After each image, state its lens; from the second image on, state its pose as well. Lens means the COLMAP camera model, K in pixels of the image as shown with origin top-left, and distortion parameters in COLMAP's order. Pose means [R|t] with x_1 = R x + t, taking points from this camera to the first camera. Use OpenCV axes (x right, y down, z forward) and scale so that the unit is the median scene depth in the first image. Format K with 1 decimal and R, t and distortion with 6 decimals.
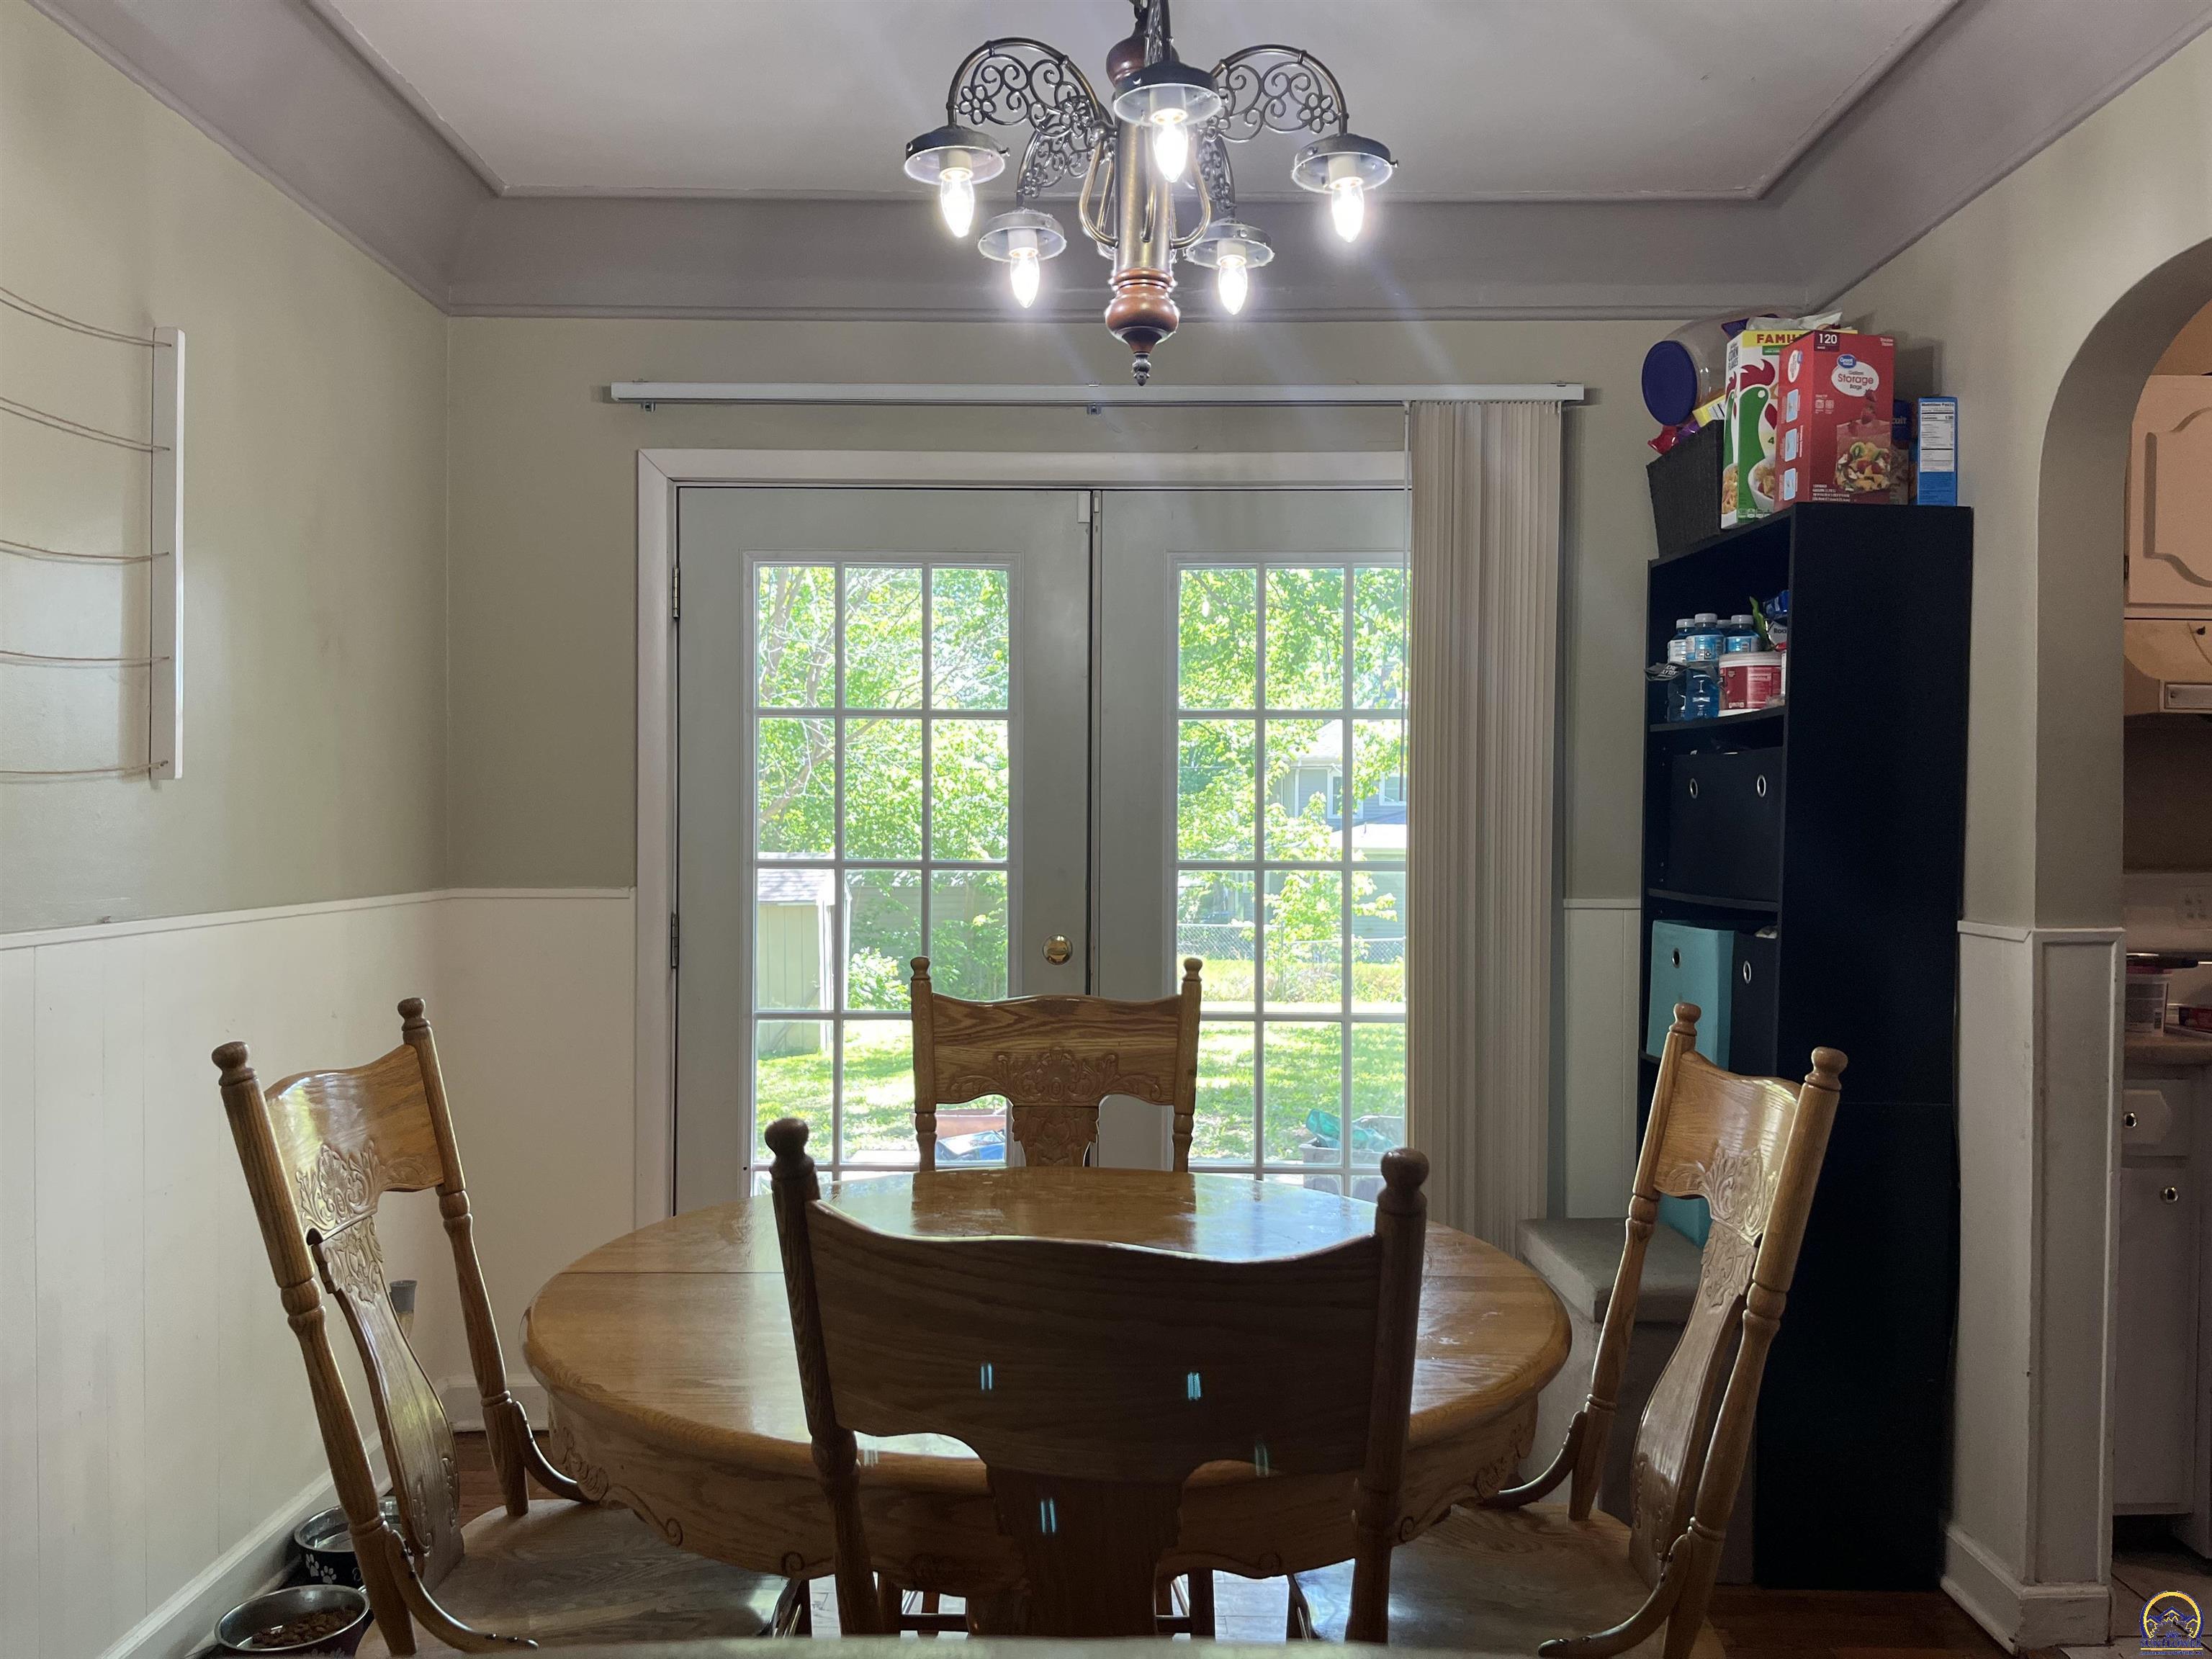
lens RADIAL K [[1699.8, 0, 1082.7], [0, 1699.8, 823.5], [0, 0, 1]] dist [0.068528, -0.081878]
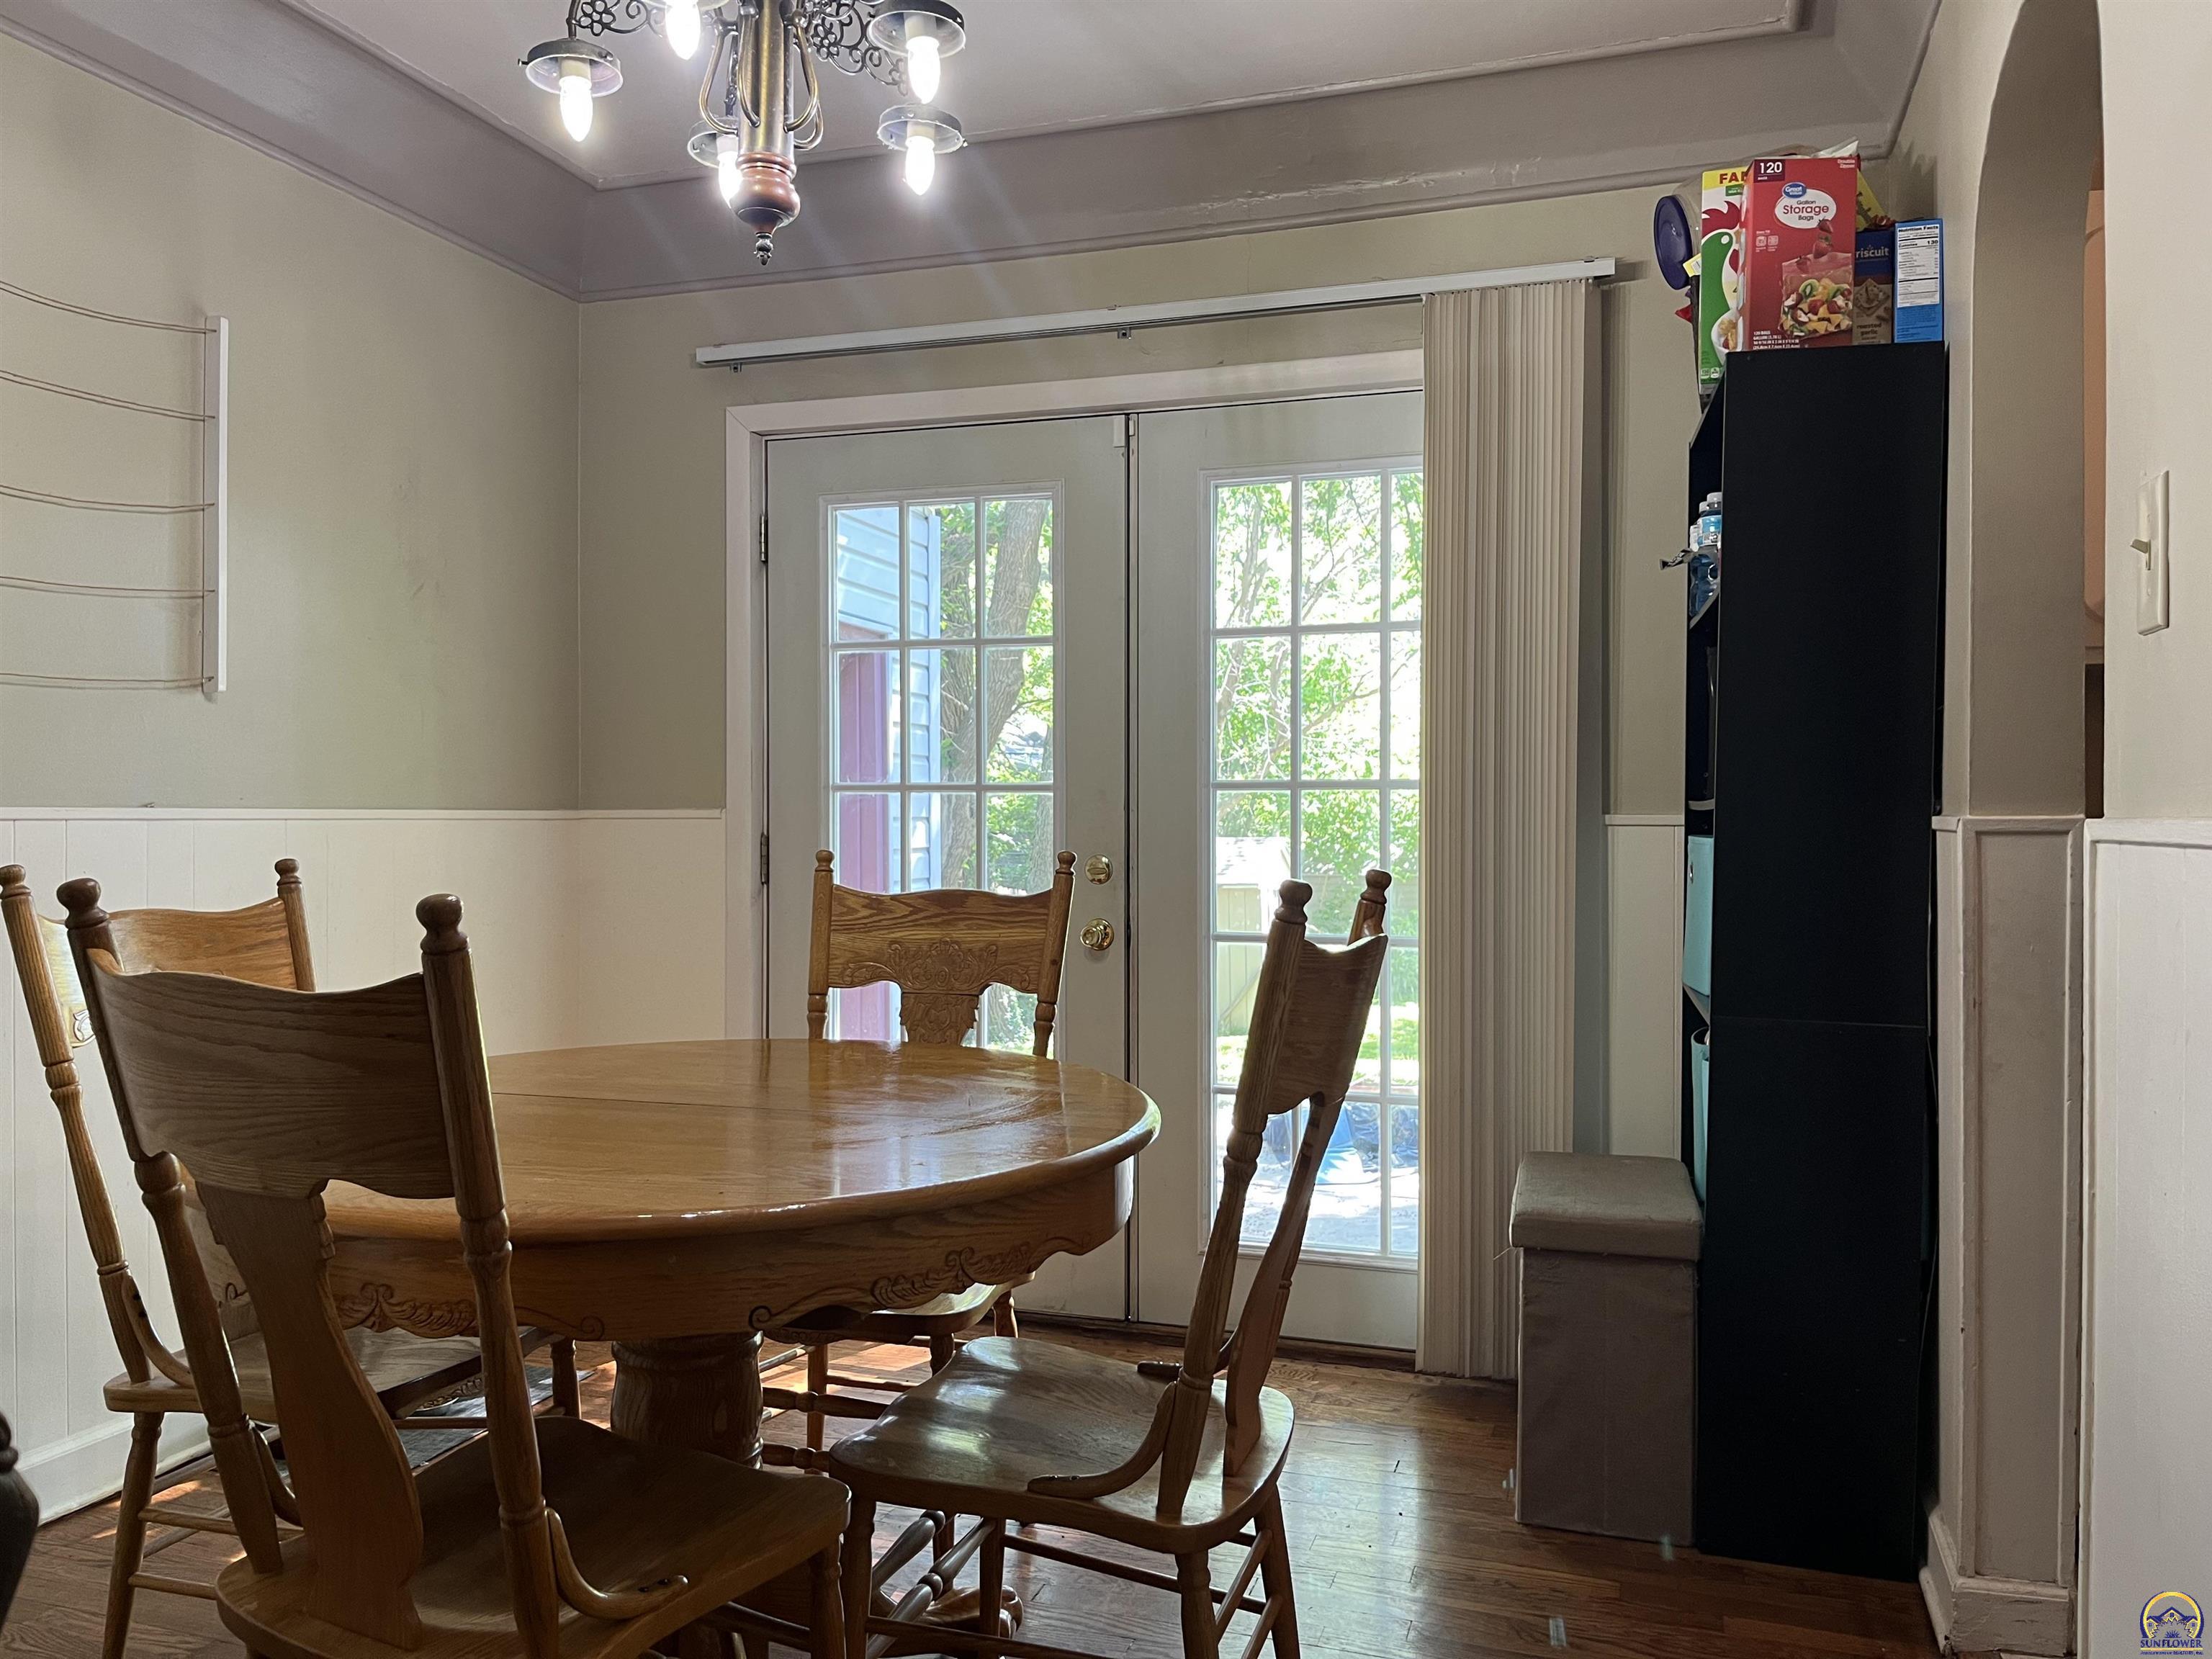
lens RADIAL K [[1699.8, 0, 1090.0], [0, 1699.8, 820.1], [0, 0, 1]] dist [0.068528, -0.081878]
pose [[0.952180, -0.002426, -0.305530, 0.367283], [0.001849, 0.999996, -0.002178, 0.059379], [0.305534, 0.001509, 0.952180, 0.037913]]
